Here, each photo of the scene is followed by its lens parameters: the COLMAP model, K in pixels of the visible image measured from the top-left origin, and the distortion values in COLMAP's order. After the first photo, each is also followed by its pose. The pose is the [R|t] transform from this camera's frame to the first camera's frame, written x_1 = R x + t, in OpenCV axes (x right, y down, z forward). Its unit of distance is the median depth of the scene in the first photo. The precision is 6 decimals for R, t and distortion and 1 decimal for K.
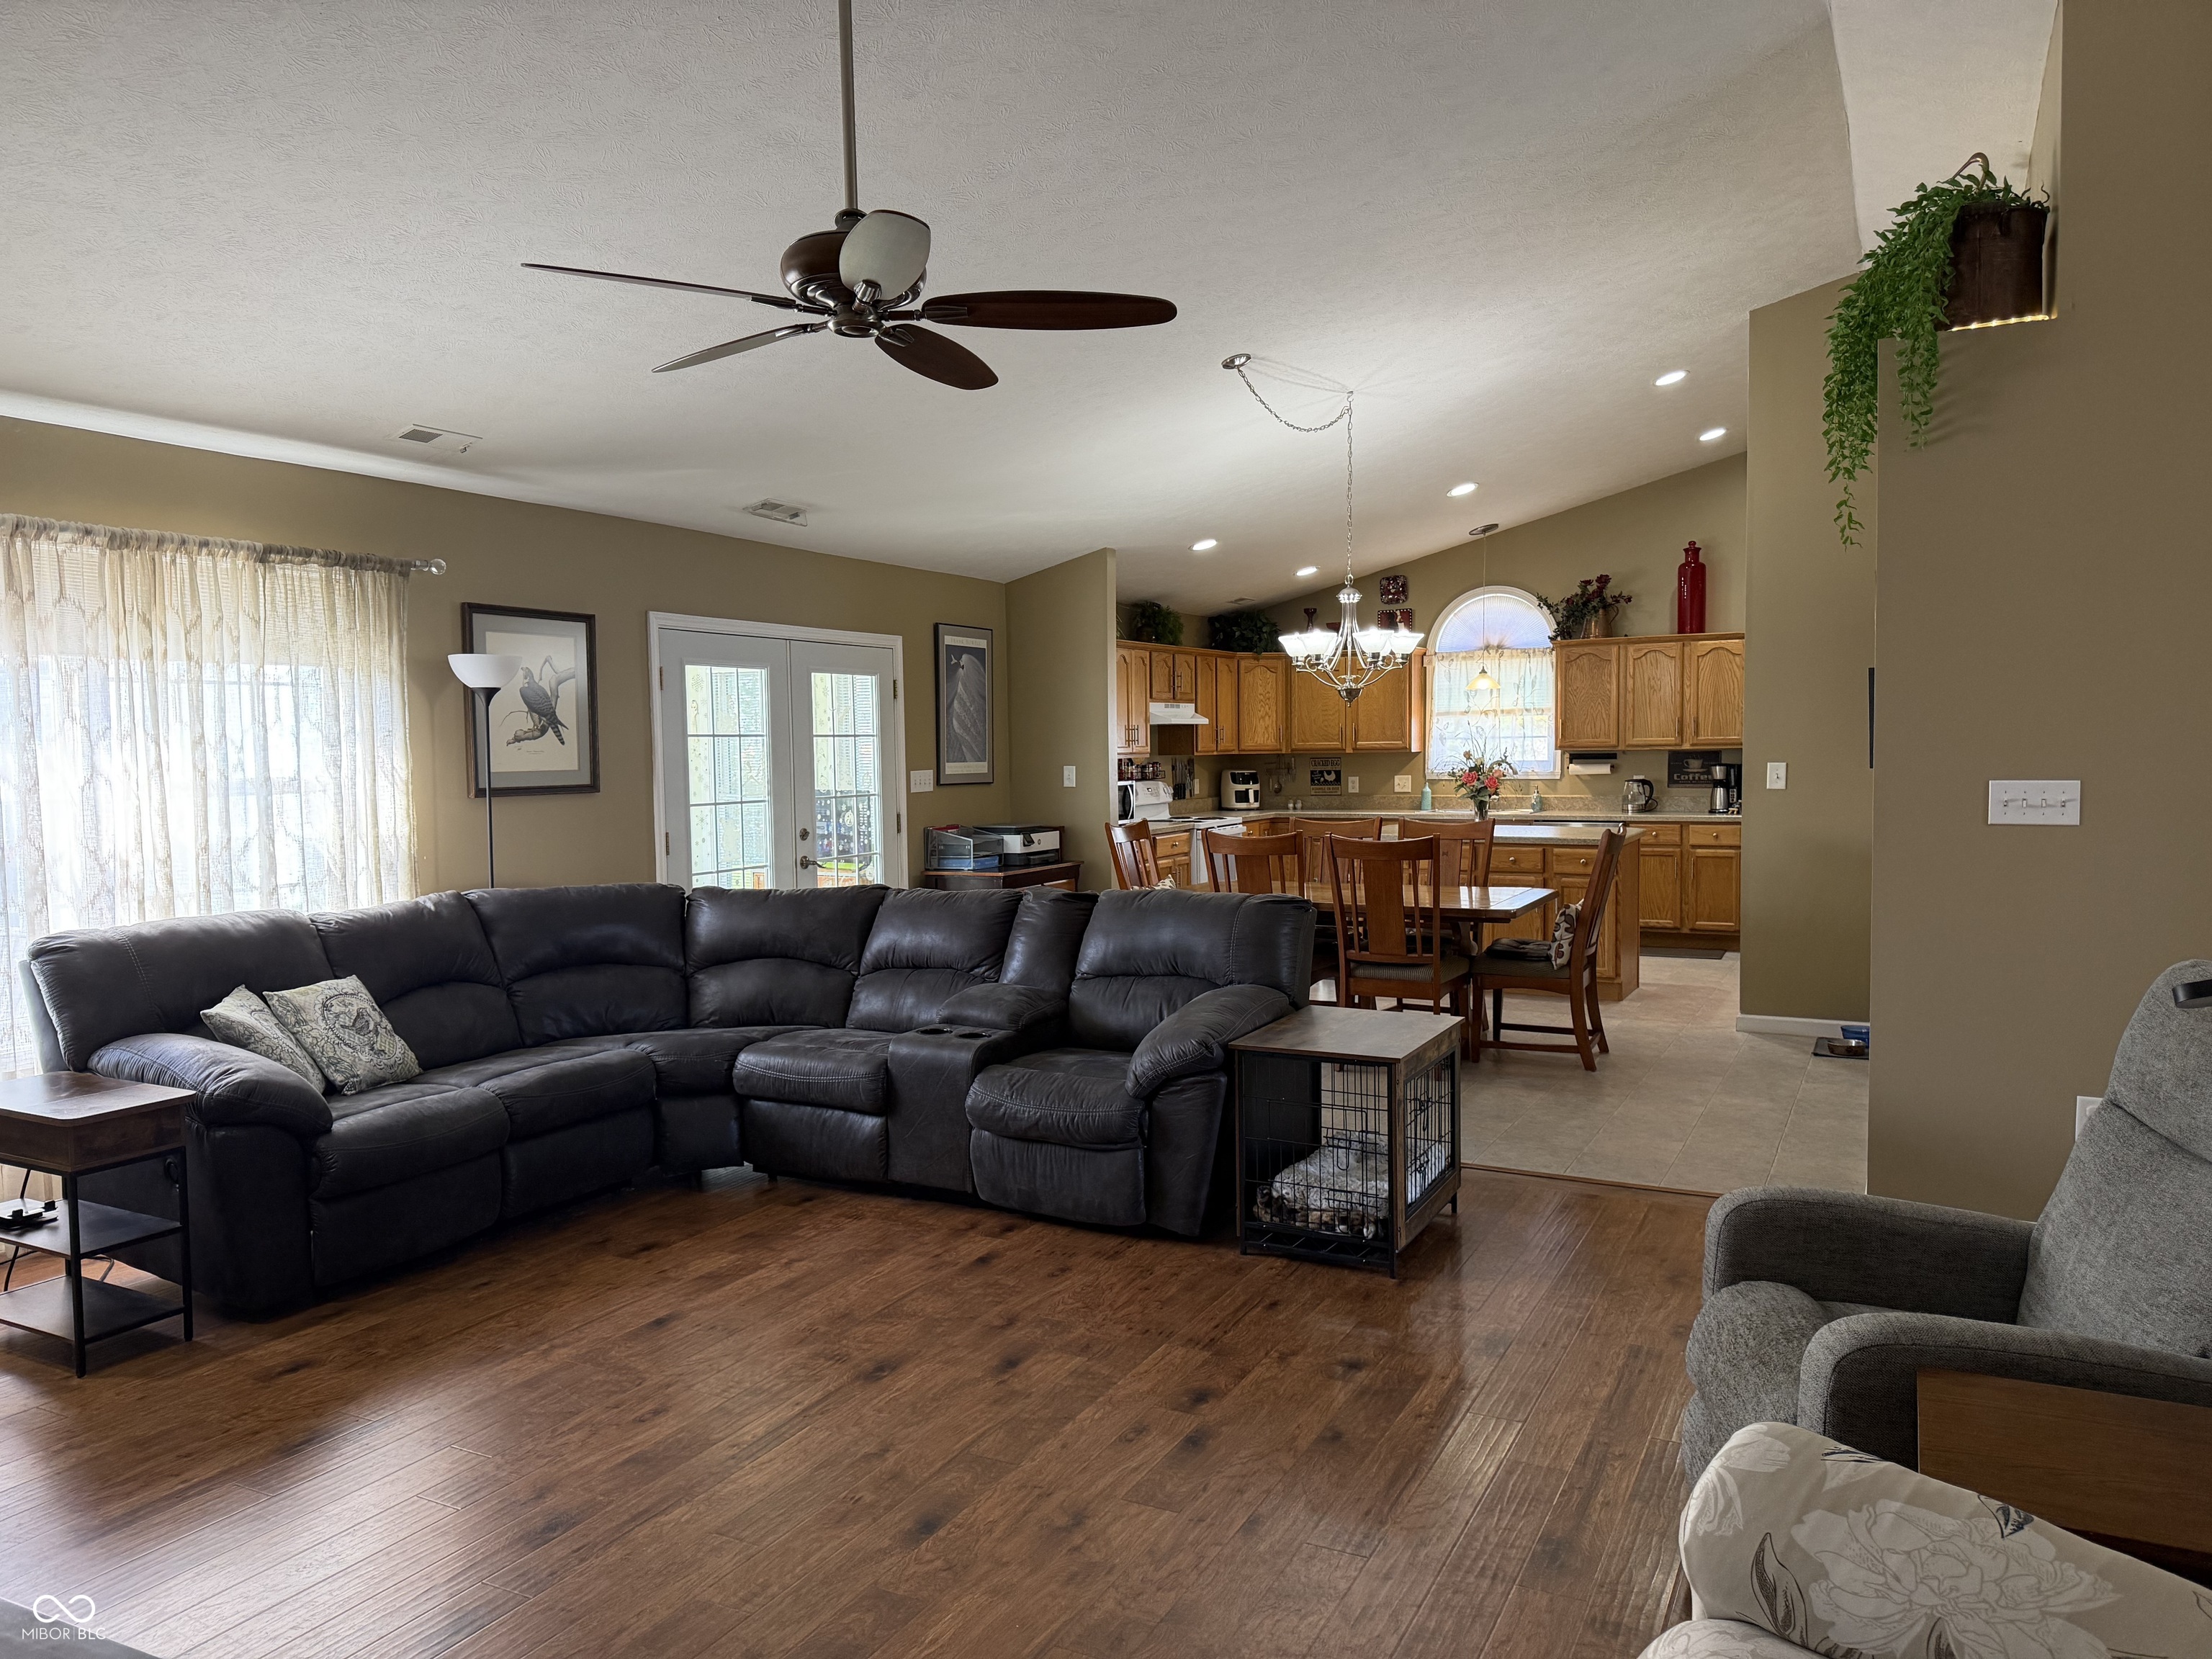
lens RADIAL K [[1527.0, 0, 1092.5], [0, 1527.0, 837.2], [0, 0, 1]] dist [0.009819, -0.000472]
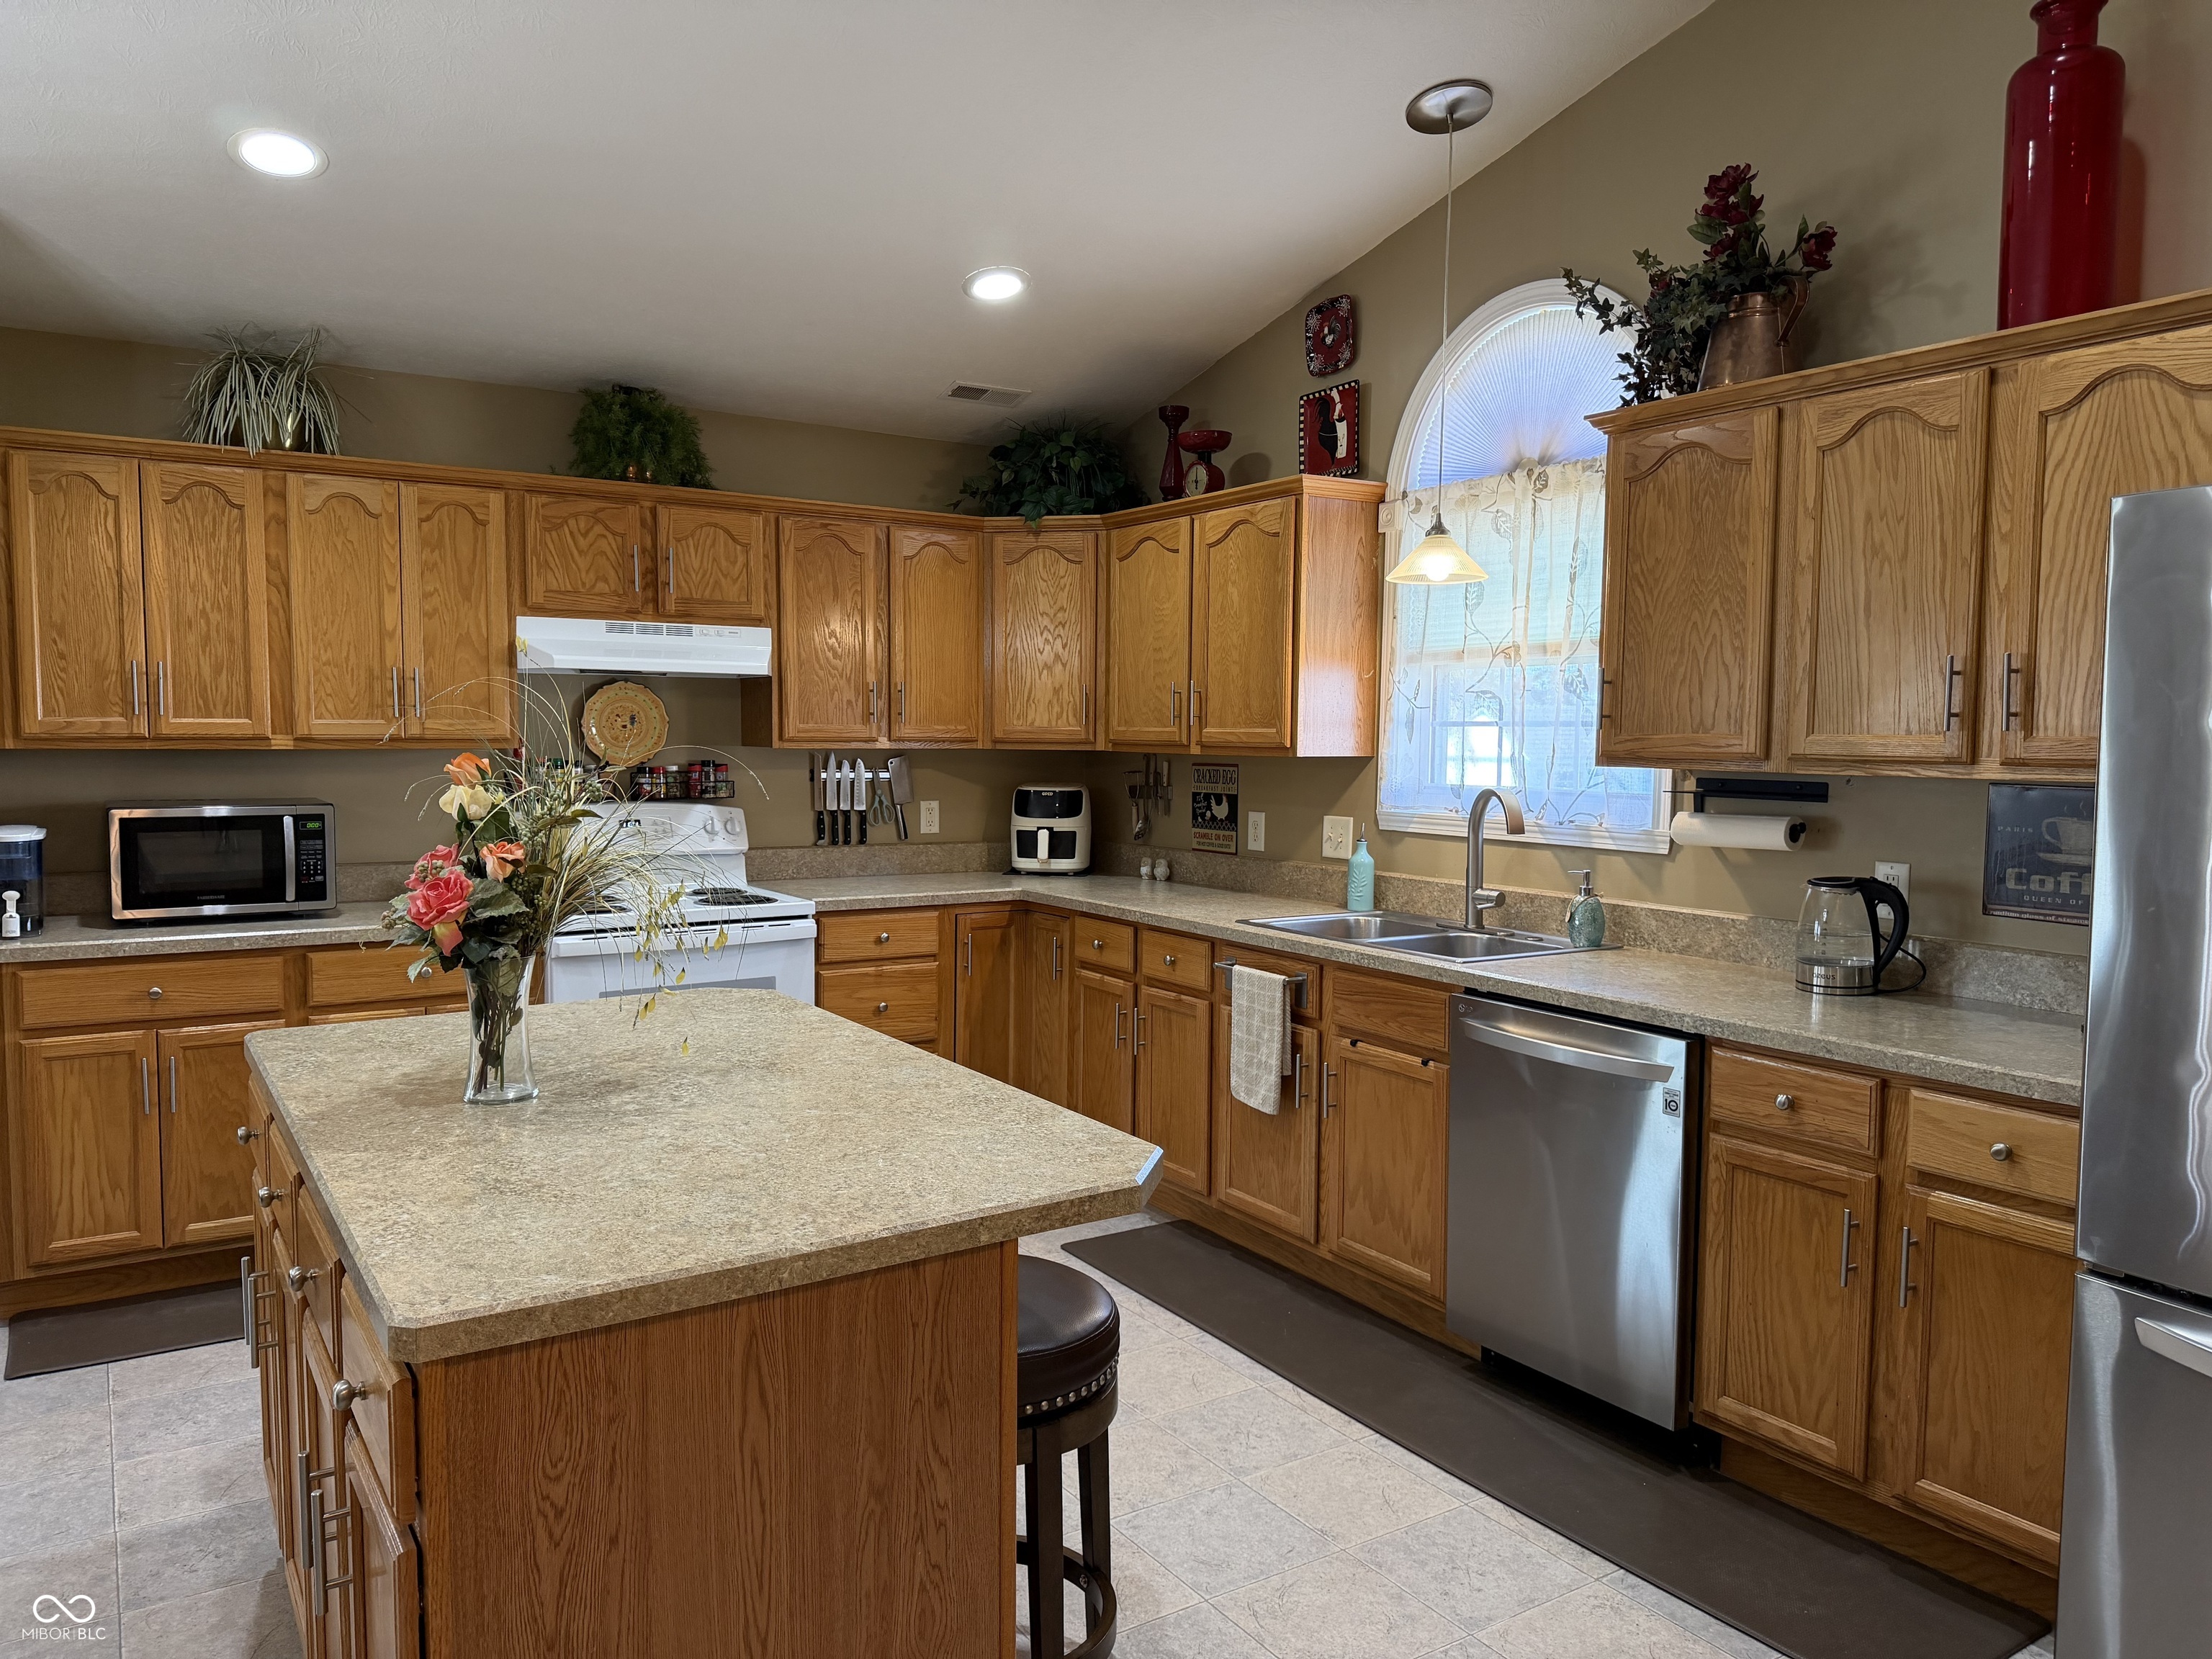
lens RADIAL K [[1585.0, 0, 1106.0], [0, 1585.0, 829.5], [0, 0, 1]] dist [0.002379, -0.000856]
pose [[0.877944, 0.055320, -0.475556, 0.804238], [-0.053750, 0.998411, 0.016912, -0.095356], [0.475736, 0.010714, 0.879523, 1.445258]]
